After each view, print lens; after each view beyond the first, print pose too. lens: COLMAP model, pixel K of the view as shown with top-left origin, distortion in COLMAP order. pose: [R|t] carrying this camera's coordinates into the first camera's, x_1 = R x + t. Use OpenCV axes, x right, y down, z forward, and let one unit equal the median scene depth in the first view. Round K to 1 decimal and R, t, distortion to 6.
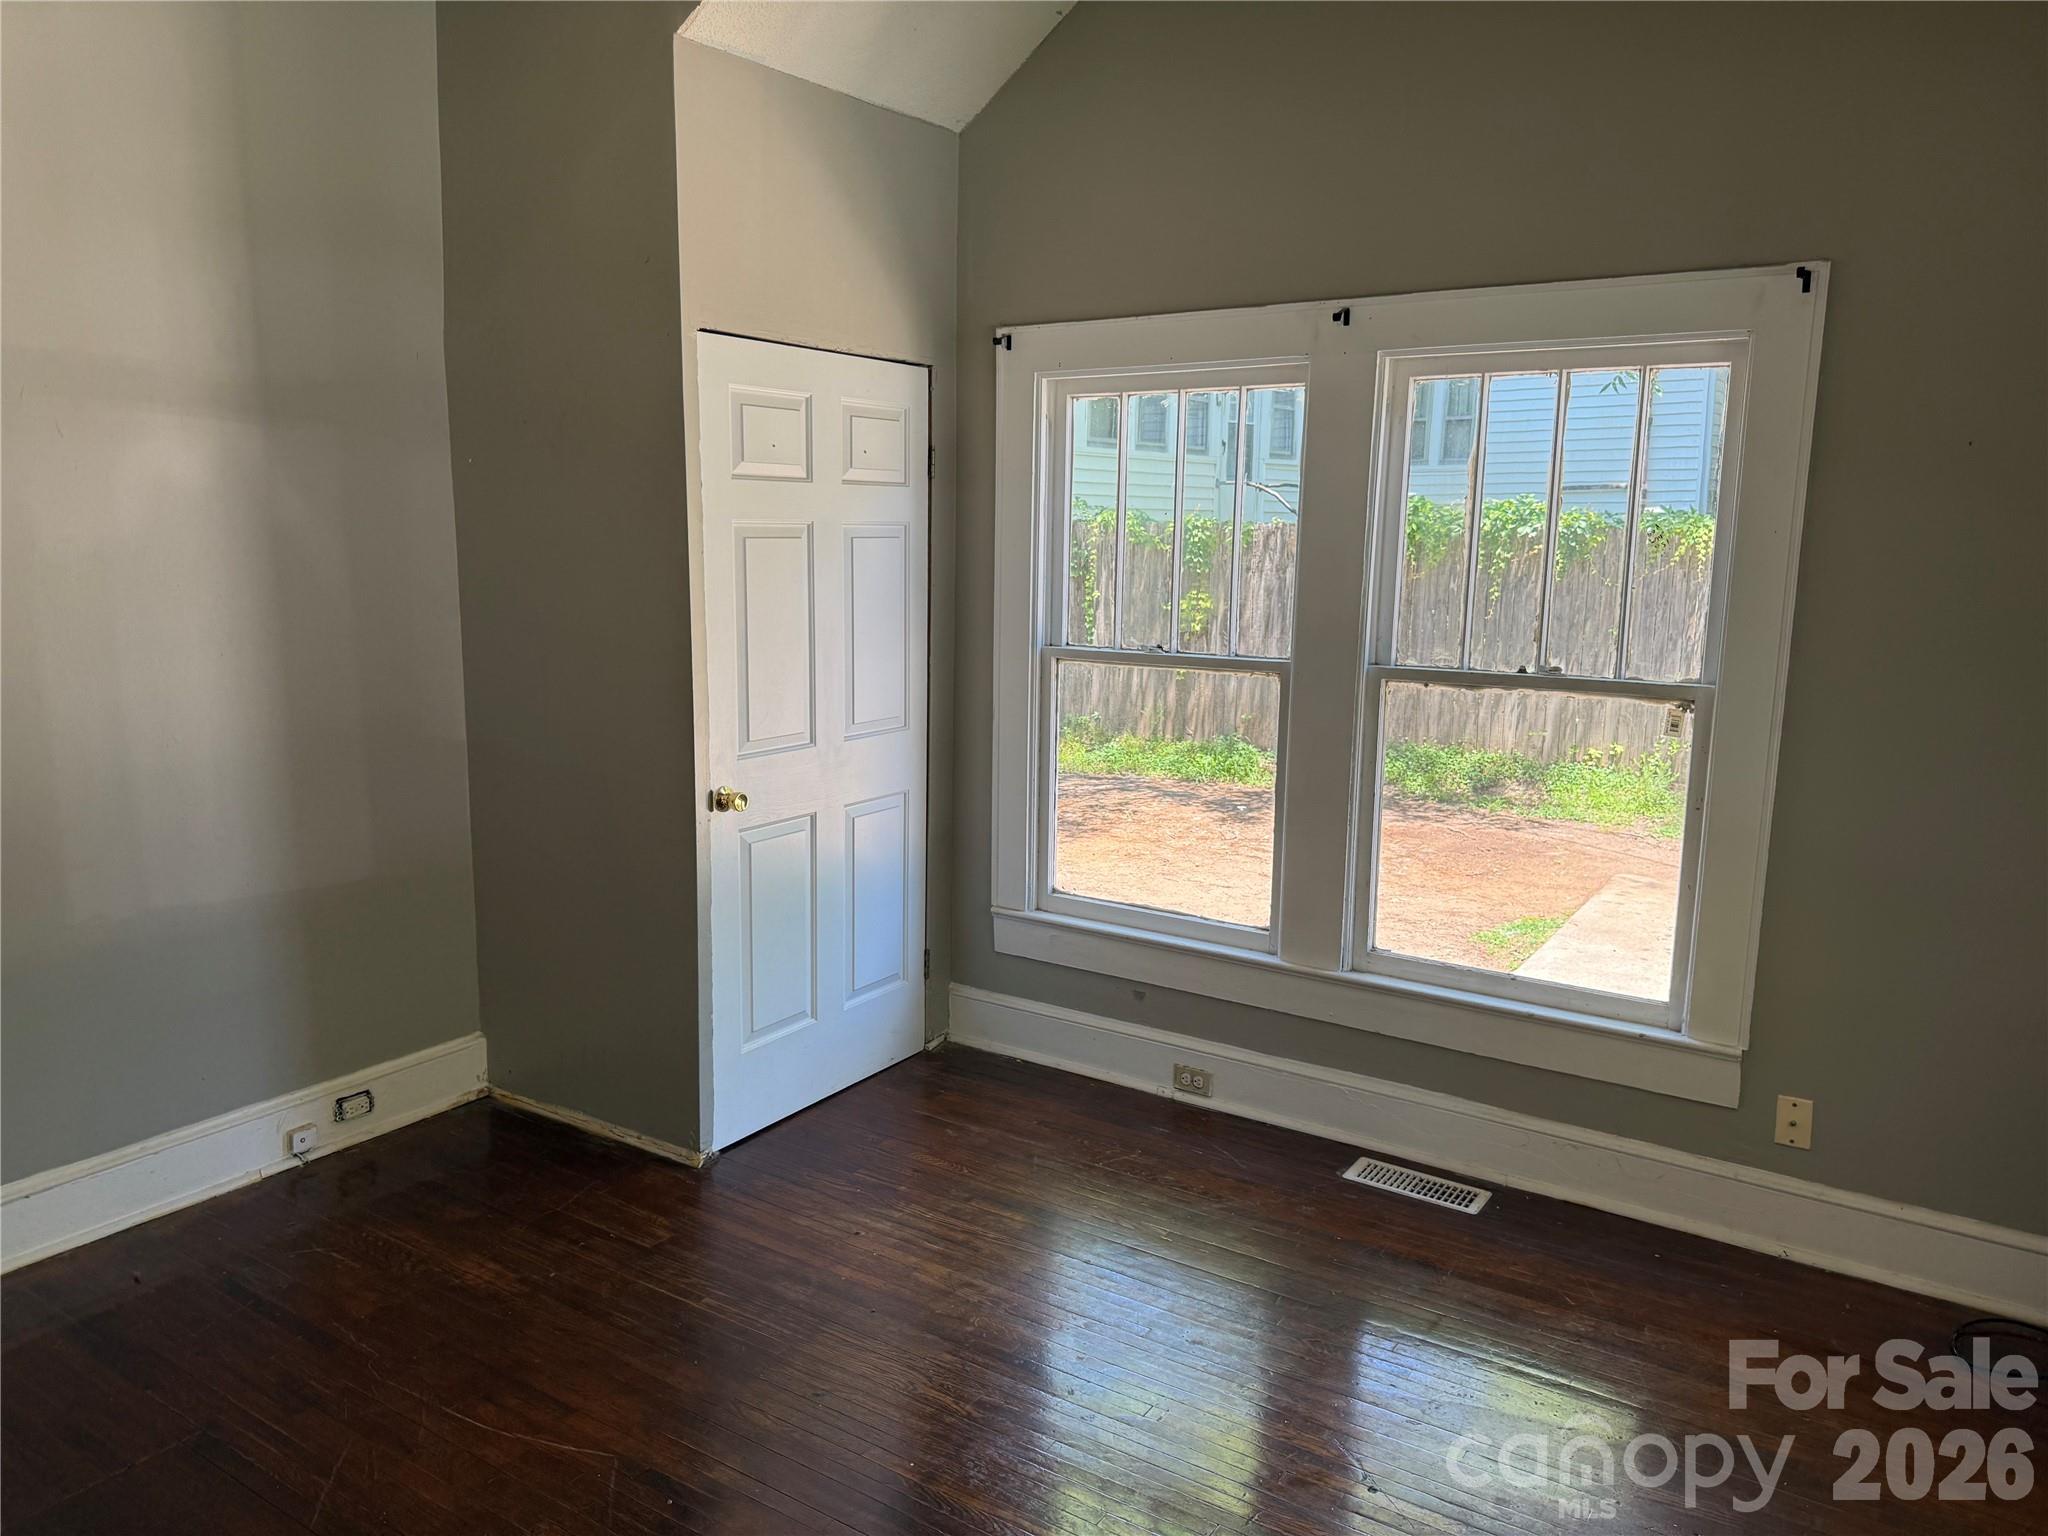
lens RADIAL K [[1448.7, 0, 1019.8], [0, 1448.7, 767.7], [0, 0, 1]] dist [0.026869, -0.003523]
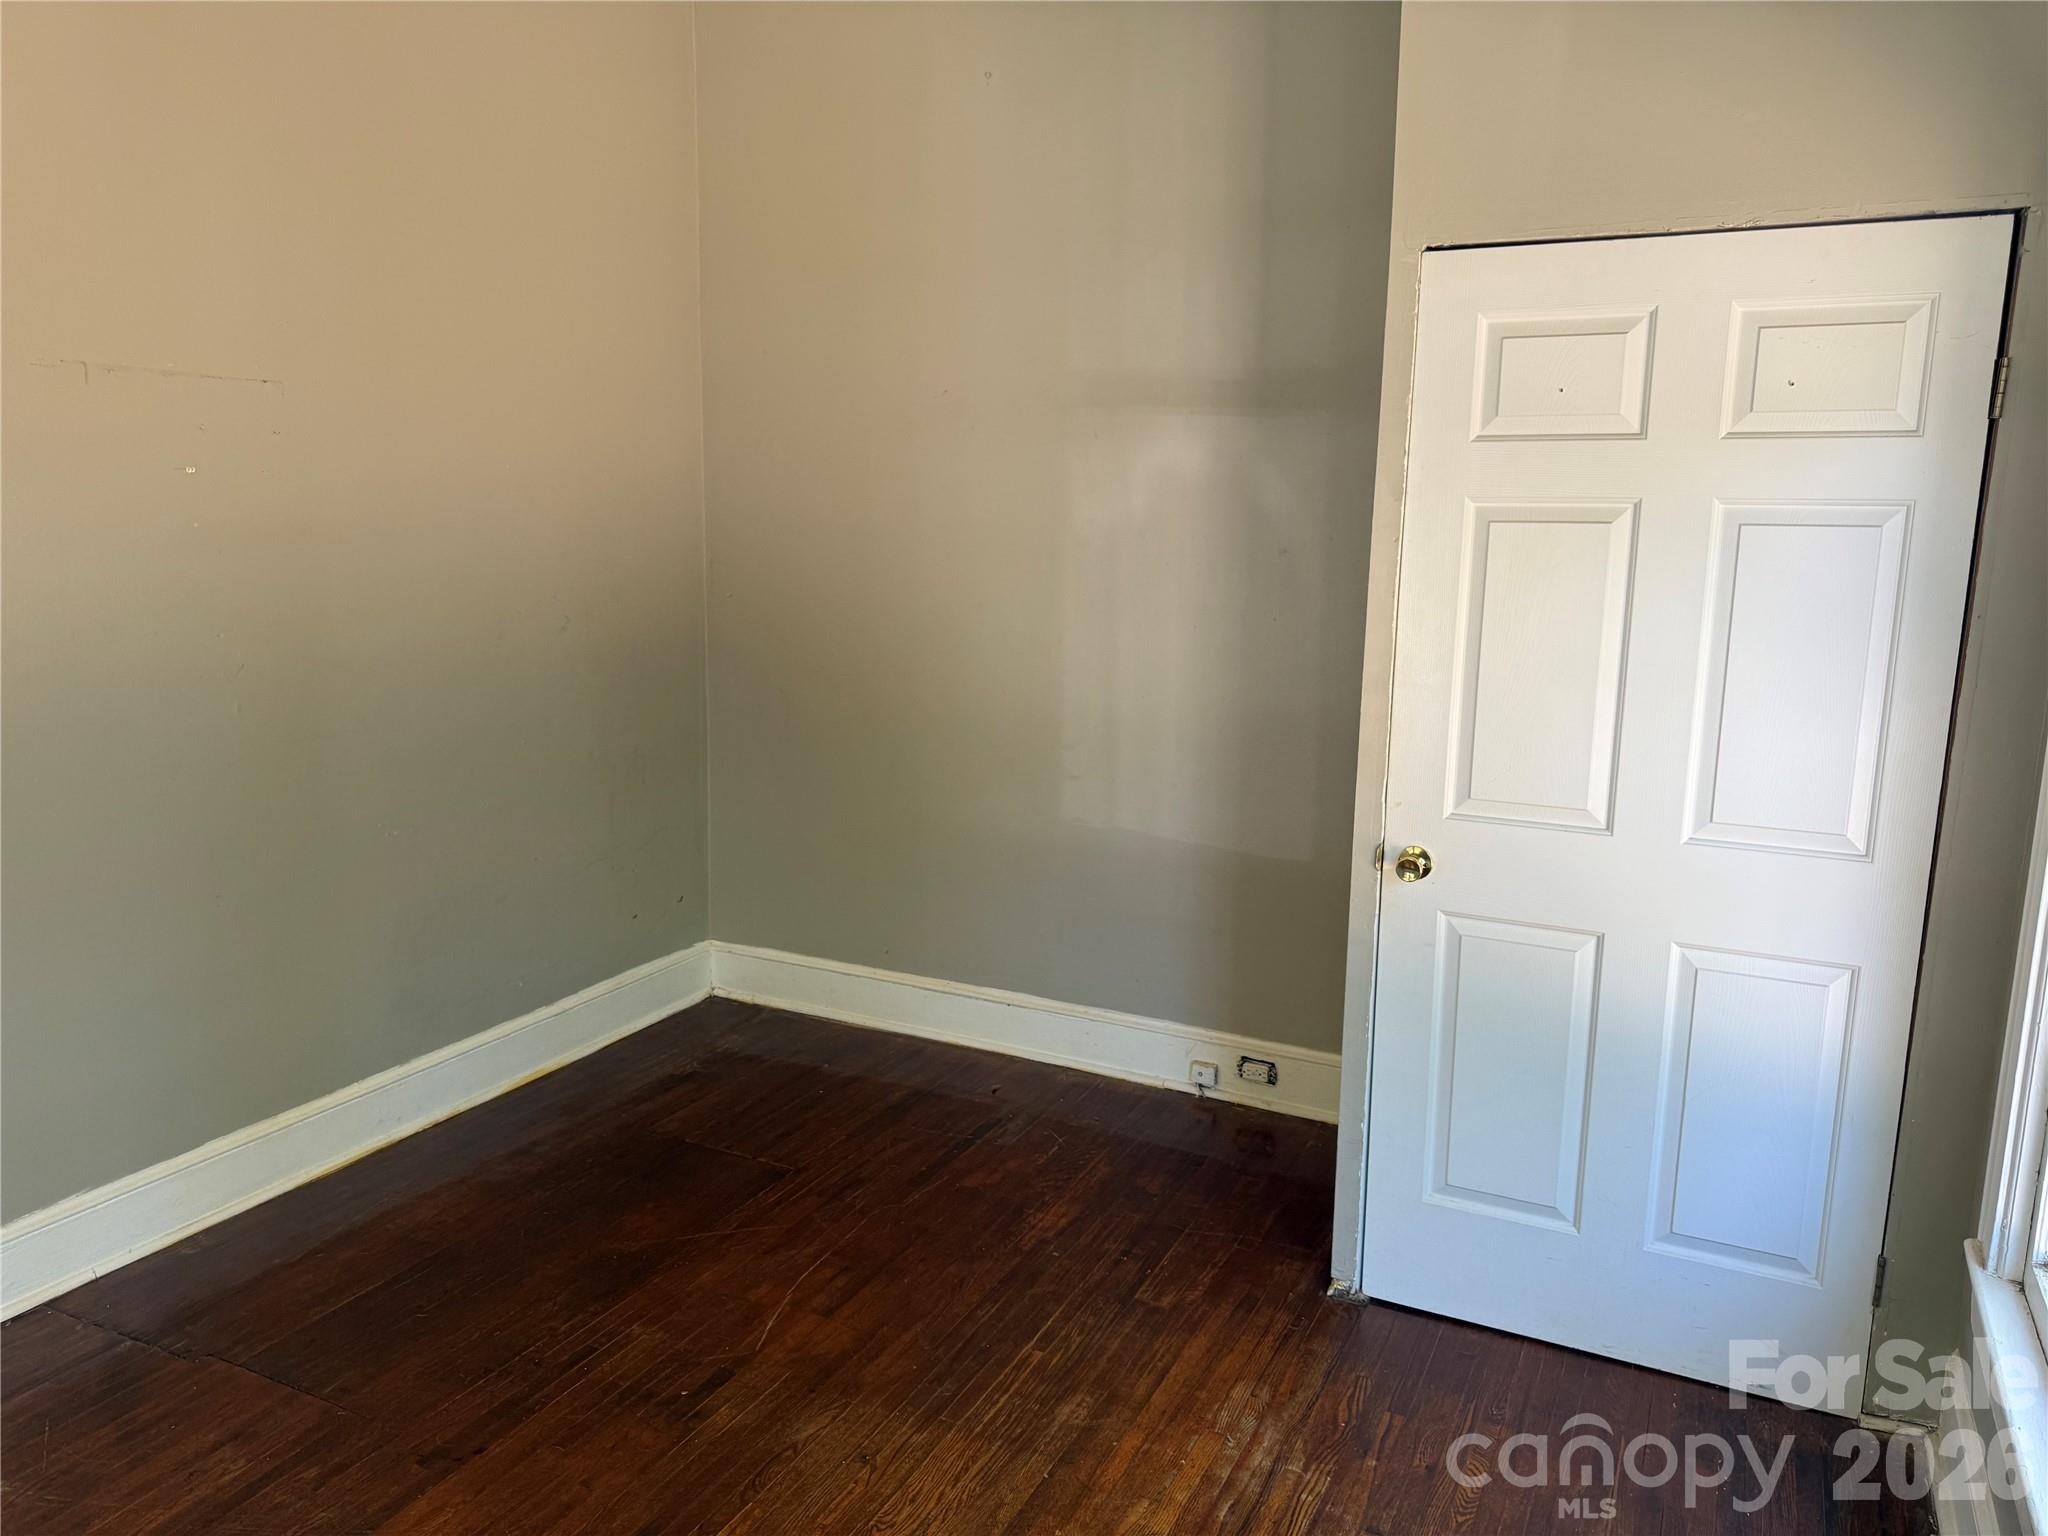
lens RADIAL K [[1448.7, 0, 1019.3], [0, 1448.7, 772.0], [0, 0, 1]] dist [0.026869, -0.003523]
pose [[0.114423, 0.172148, -0.978403, 0.515442], [-0.178614, 0.972387, 0.150201, -0.103176], [0.977243, 0.157570, 0.142012, 0.677732]]
